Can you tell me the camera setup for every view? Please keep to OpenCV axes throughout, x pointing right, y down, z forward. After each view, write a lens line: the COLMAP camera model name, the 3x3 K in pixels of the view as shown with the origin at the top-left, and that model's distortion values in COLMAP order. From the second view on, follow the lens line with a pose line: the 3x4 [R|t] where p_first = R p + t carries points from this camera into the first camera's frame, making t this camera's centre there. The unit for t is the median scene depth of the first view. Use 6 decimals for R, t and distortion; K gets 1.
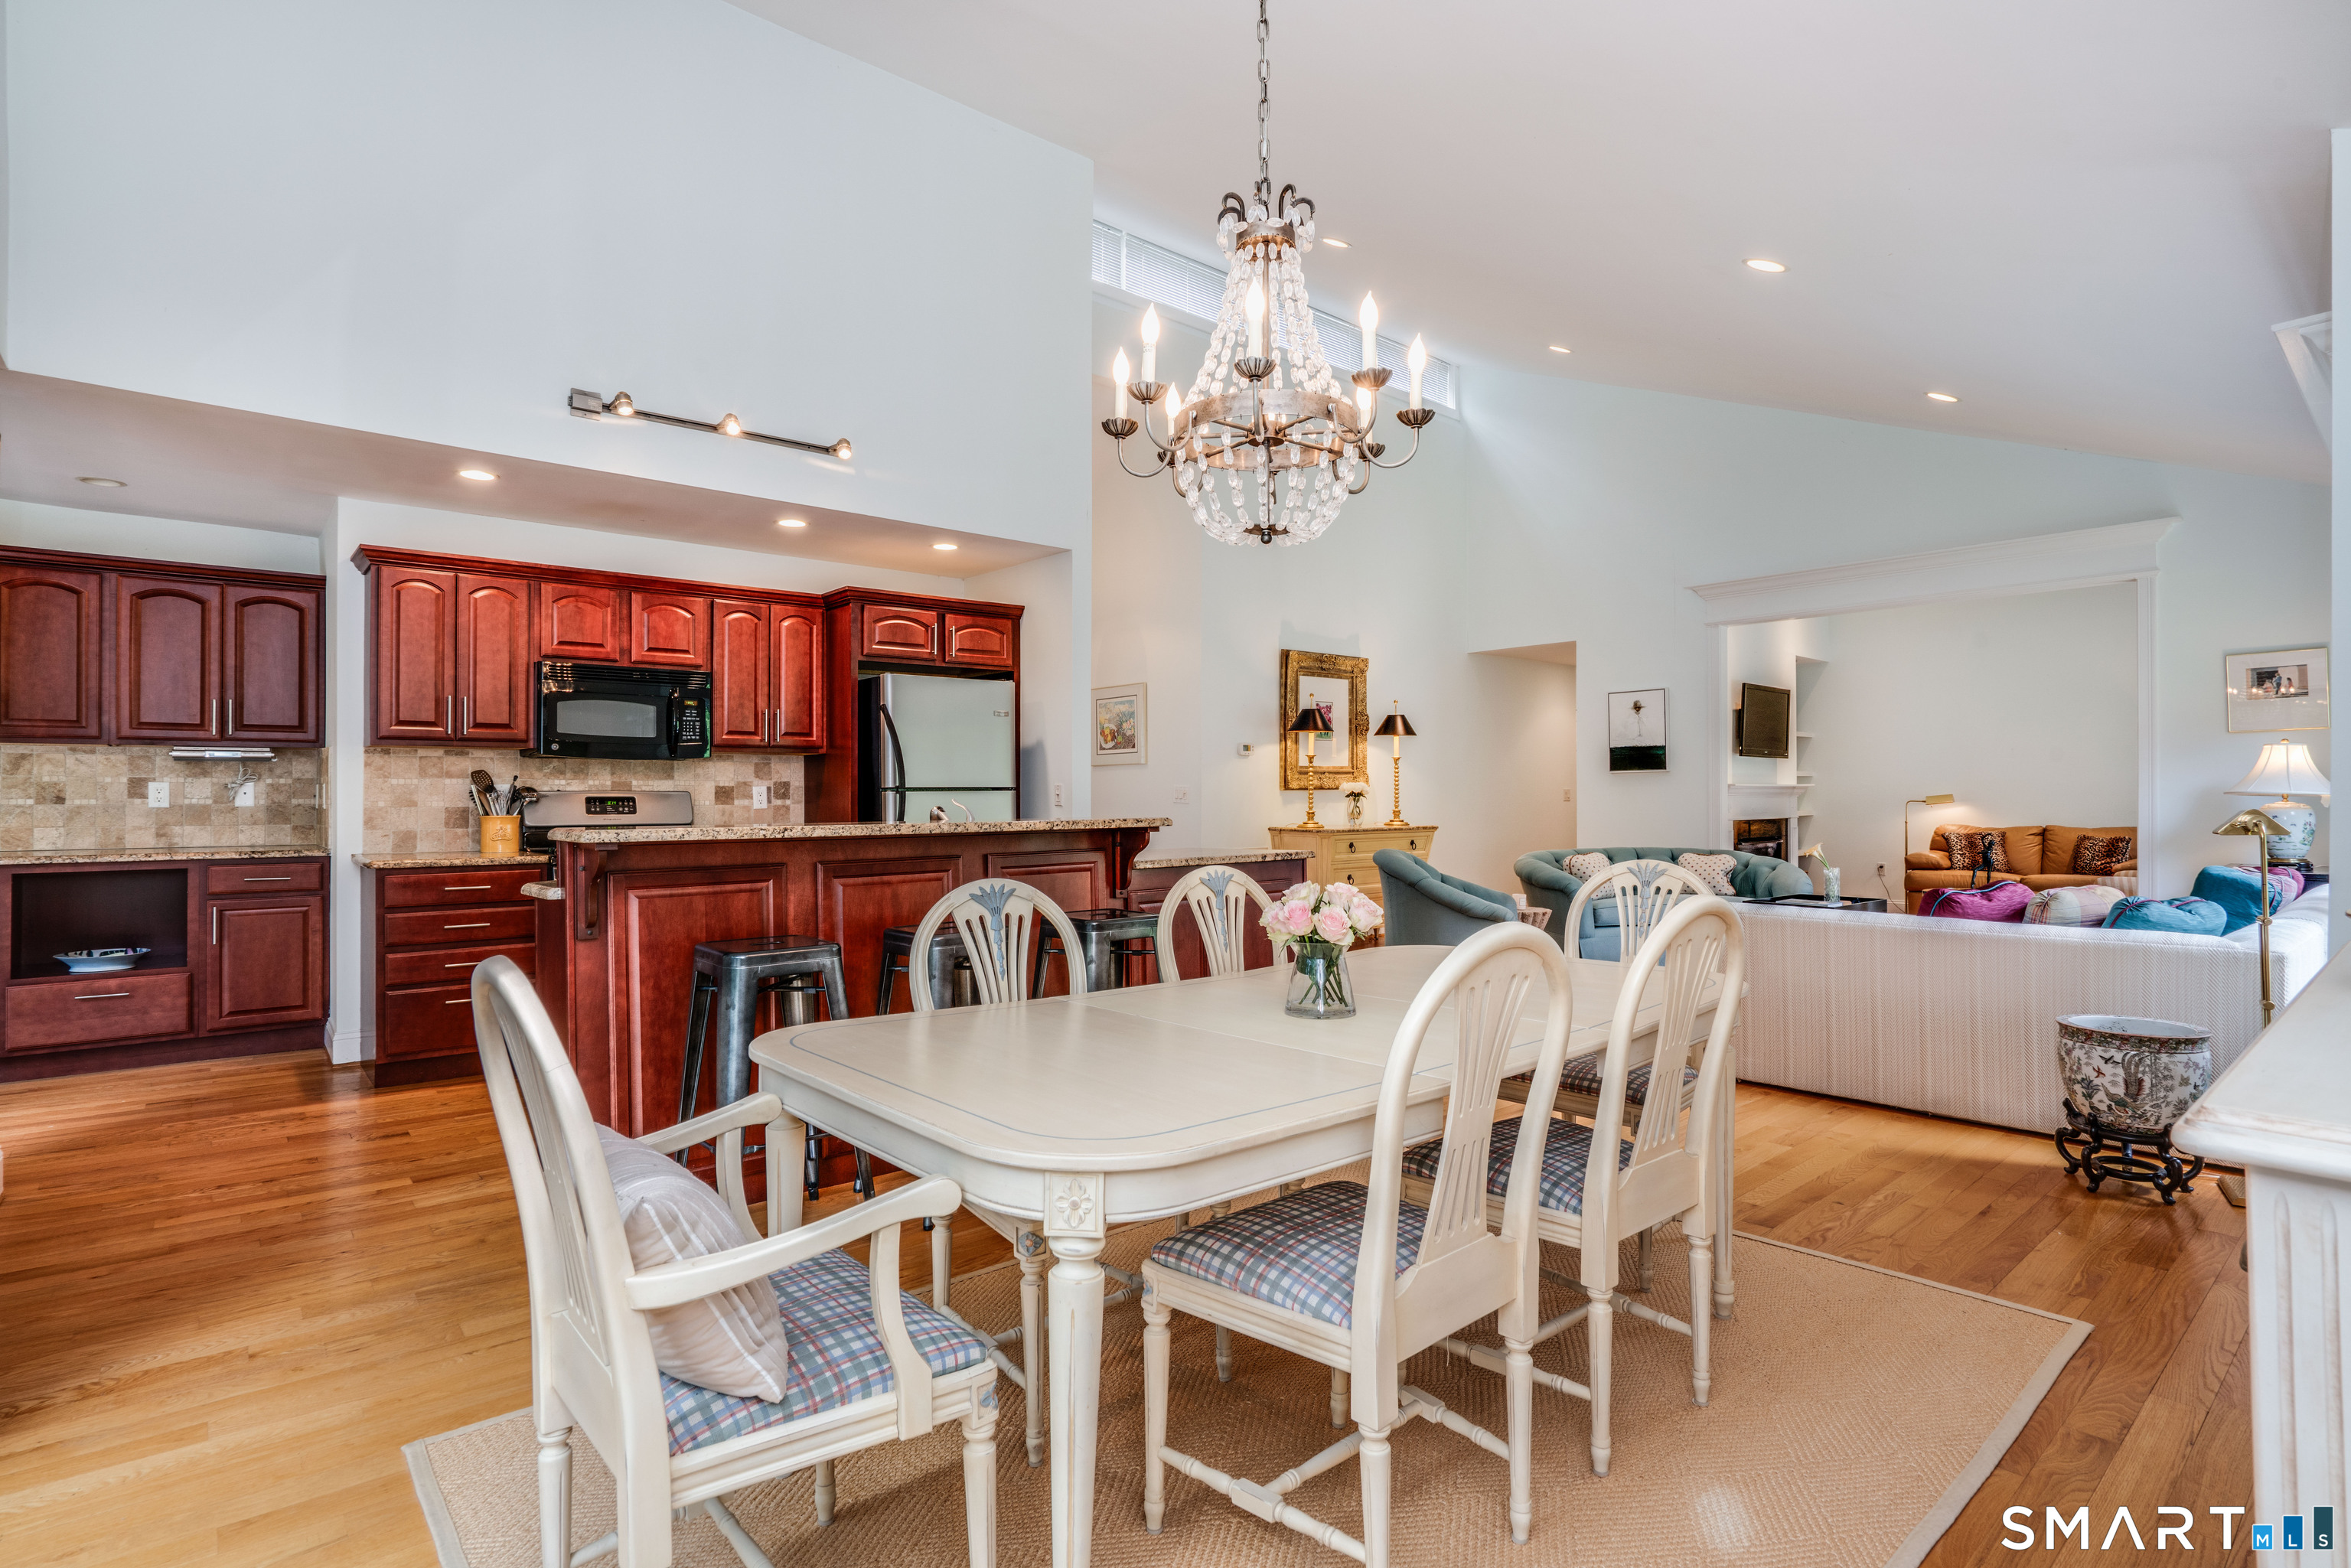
lens RADIAL K [[1139.8, 0, 1175.0], [0, 1139.8, 776.6], [0, 0, 1]] dist [-0.025080, 0.000231]
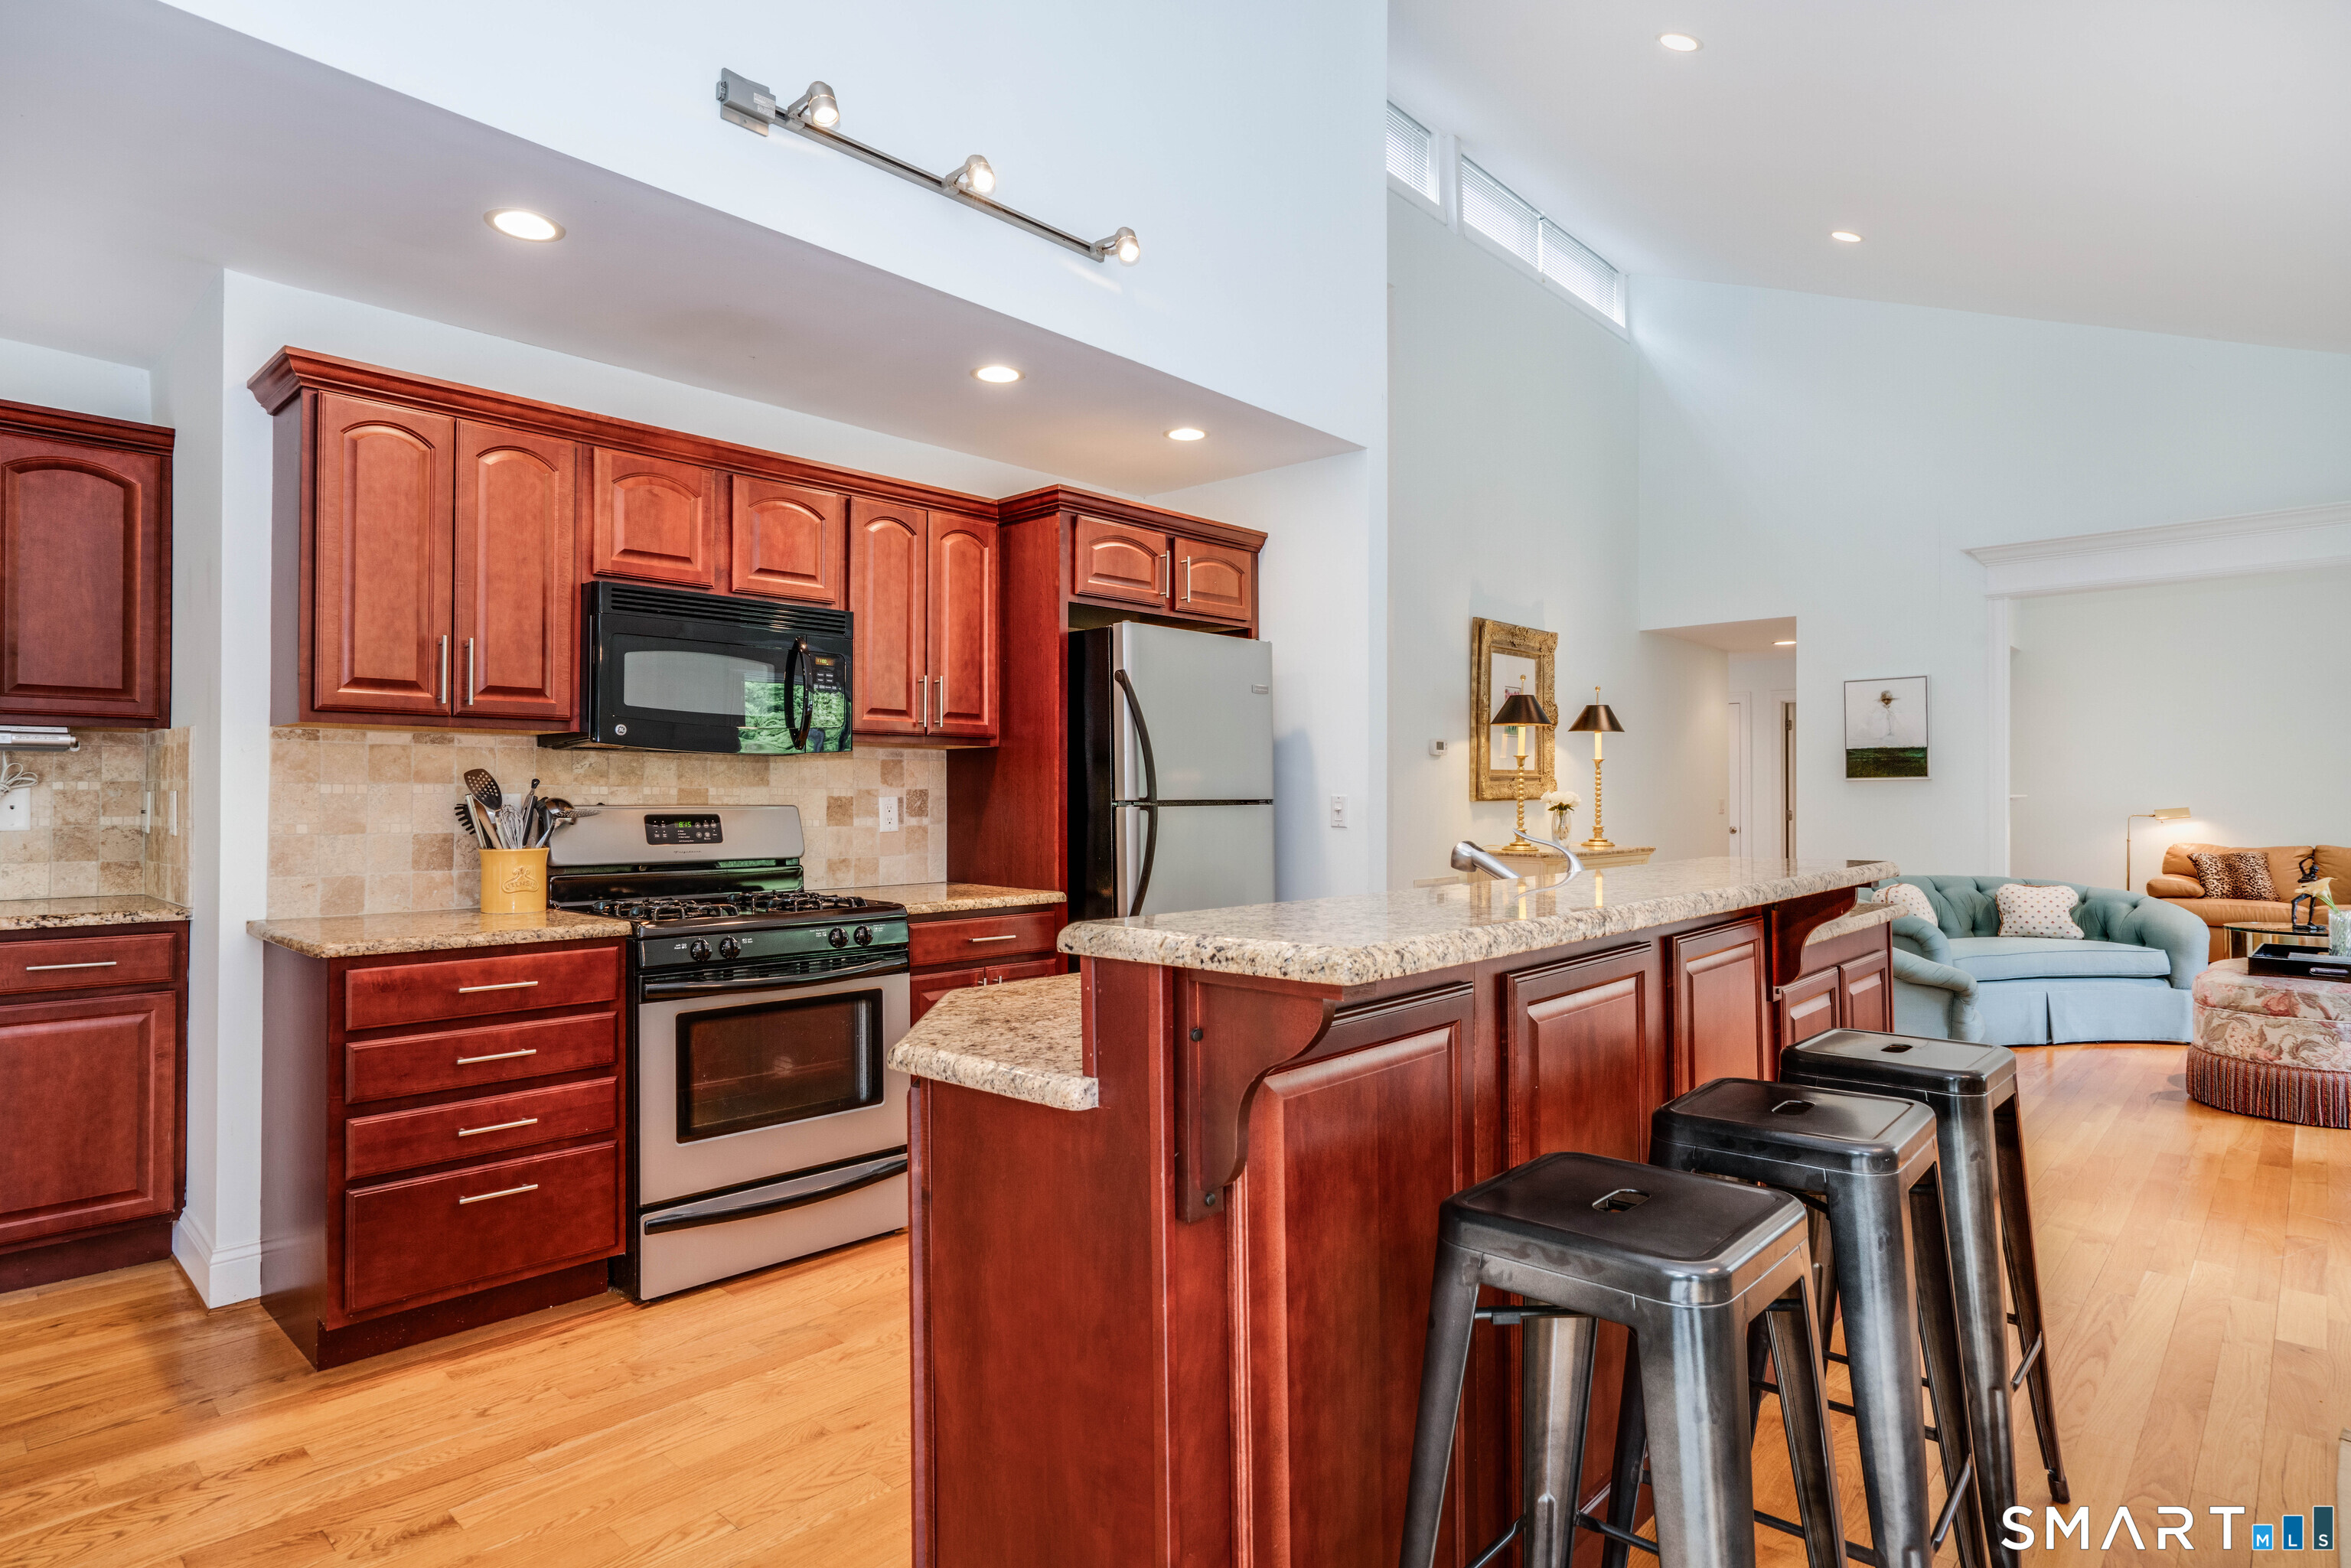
lens RADIAL K [[1244.4, 0, 1184.5], [0, 1244.4, 772.5], [0, 0, 1]] dist [-0.013081, 0.001763]
pose [[0.993758, 0.006076, 0.111391, -0.307888], [-0.005397, 0.999965, -0.006397, -0.001765], [-0.111426, 0.005756, 0.993756, 0.311819]]
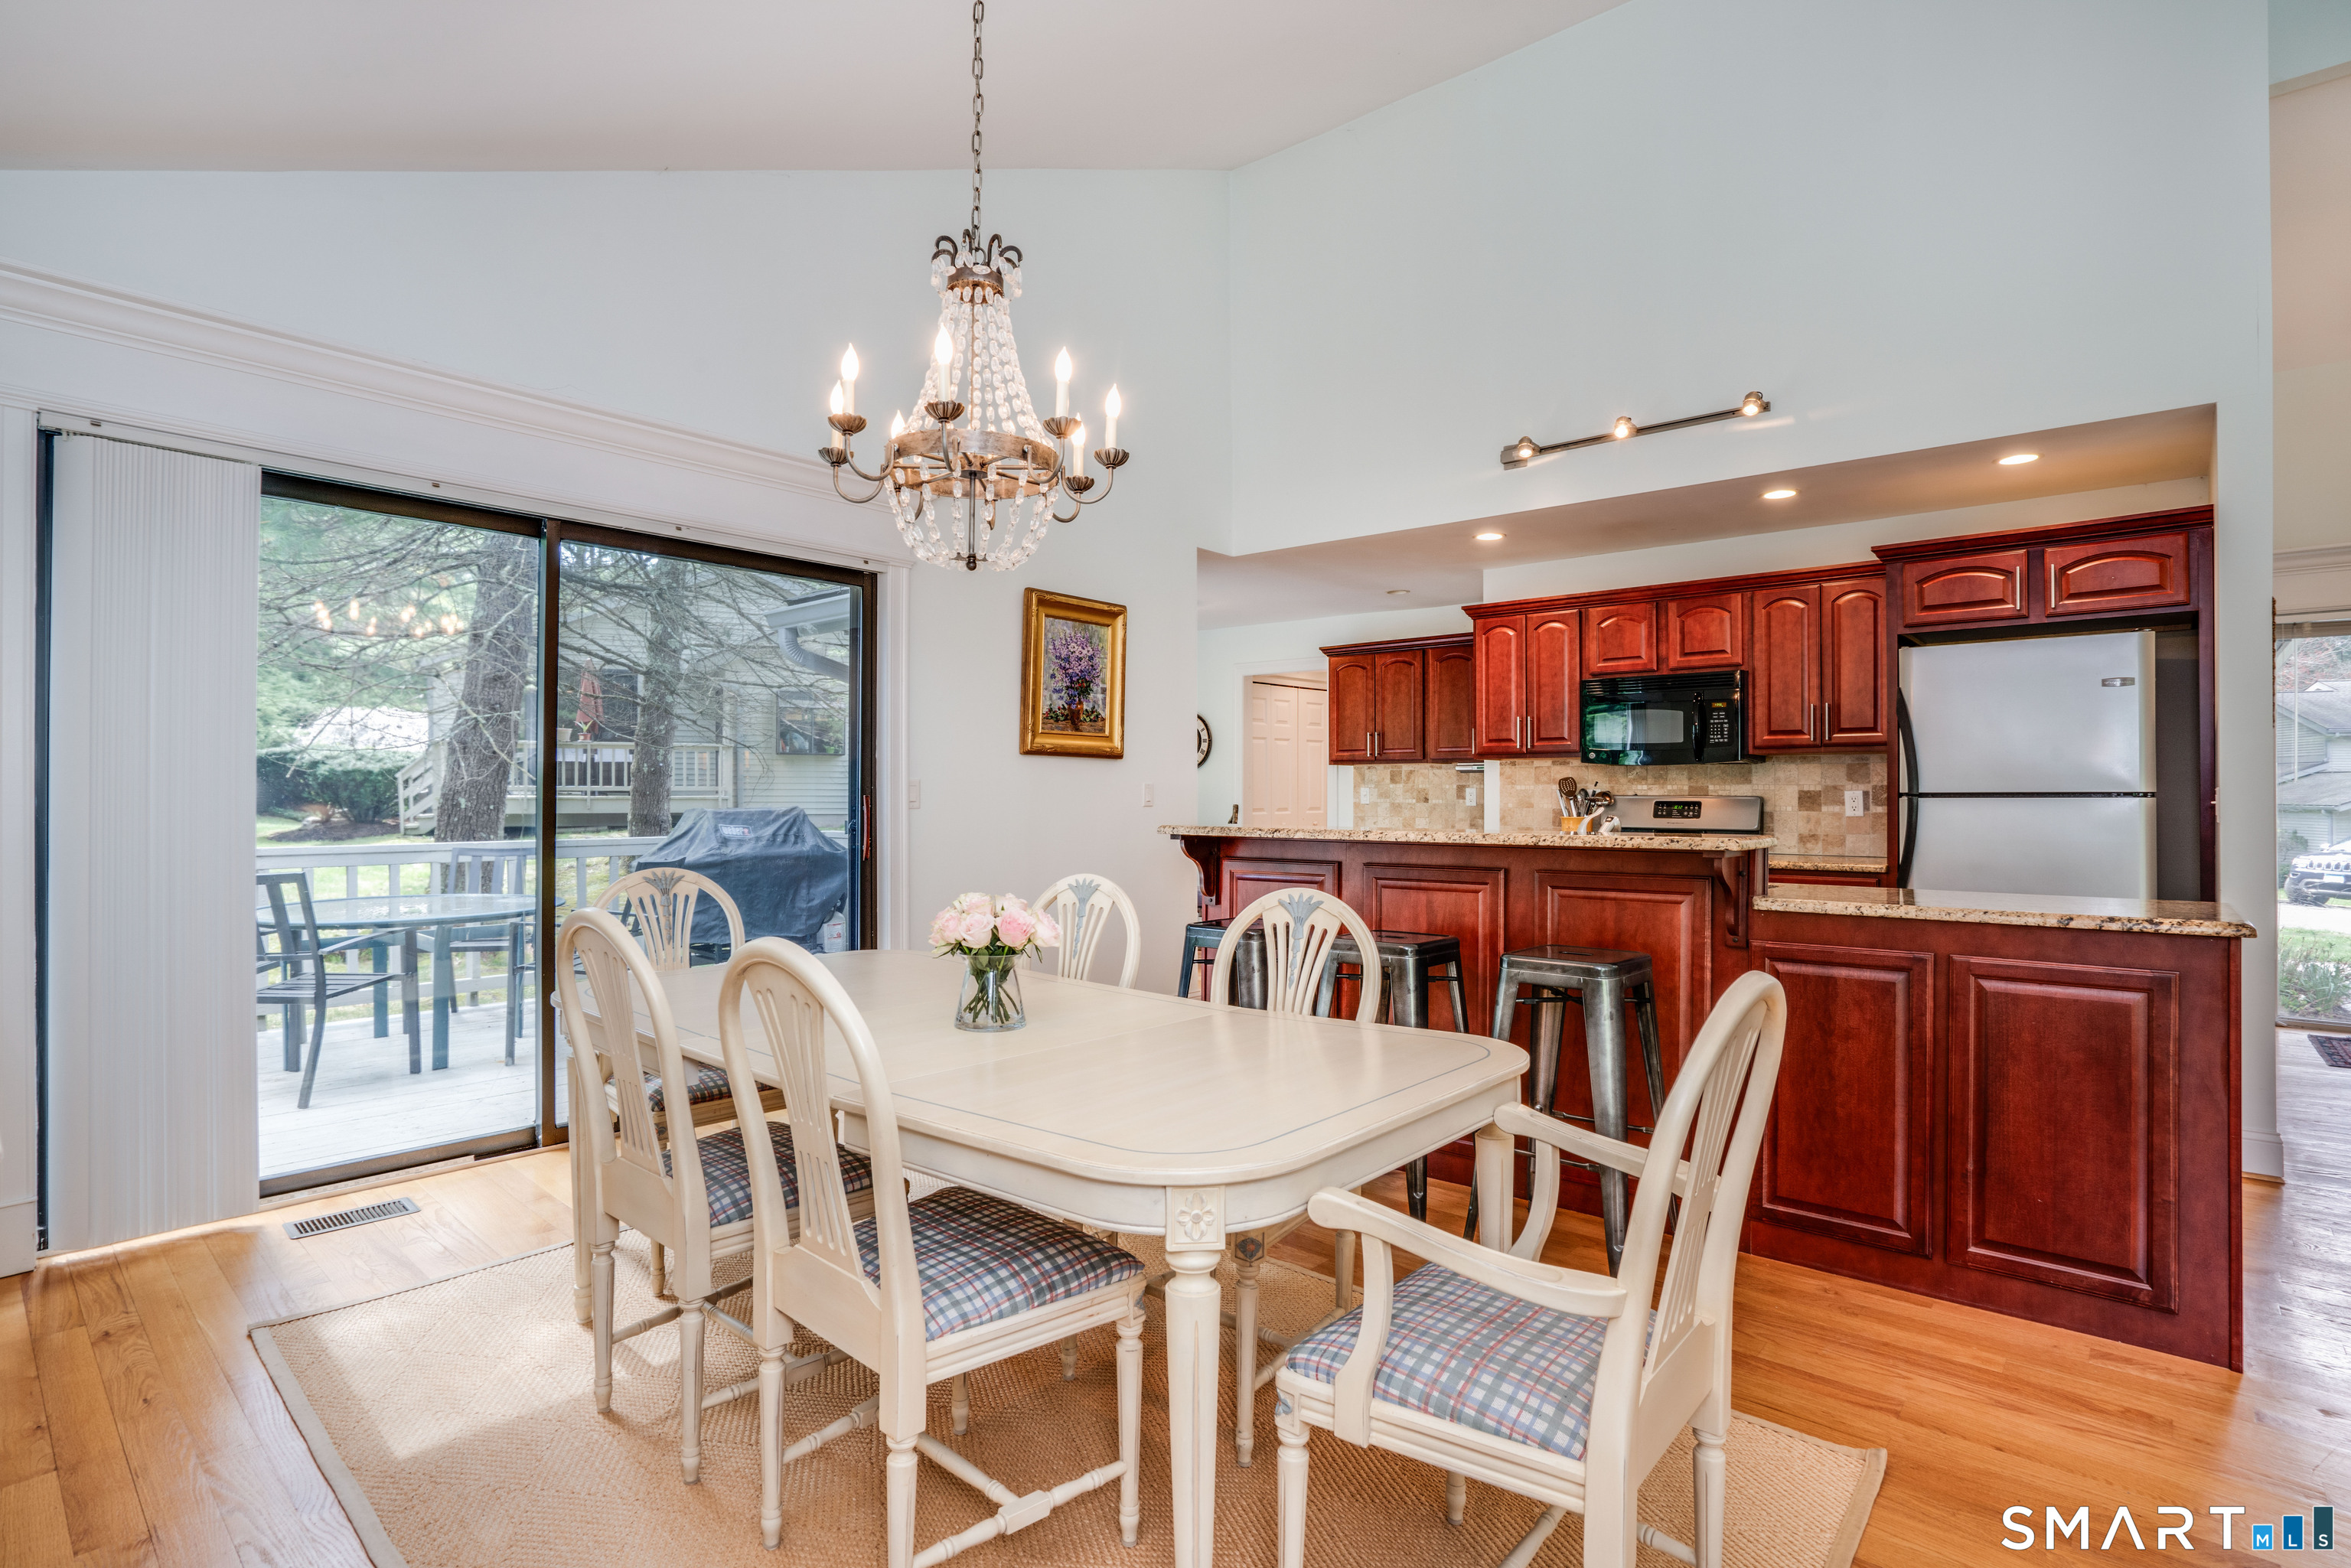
lens RADIAL K [[1139.8, 0, 1182.0], [0, 1139.8, 781.2], [0, 0, 1]] dist [-0.025080, 0.000231]
pose [[0.158585, -0.006921, -0.987321, 0.452417], [0.012516, 0.999909, -0.004999, -0.000876], [0.987266, -0.011565, 0.158658, 0.394144]]
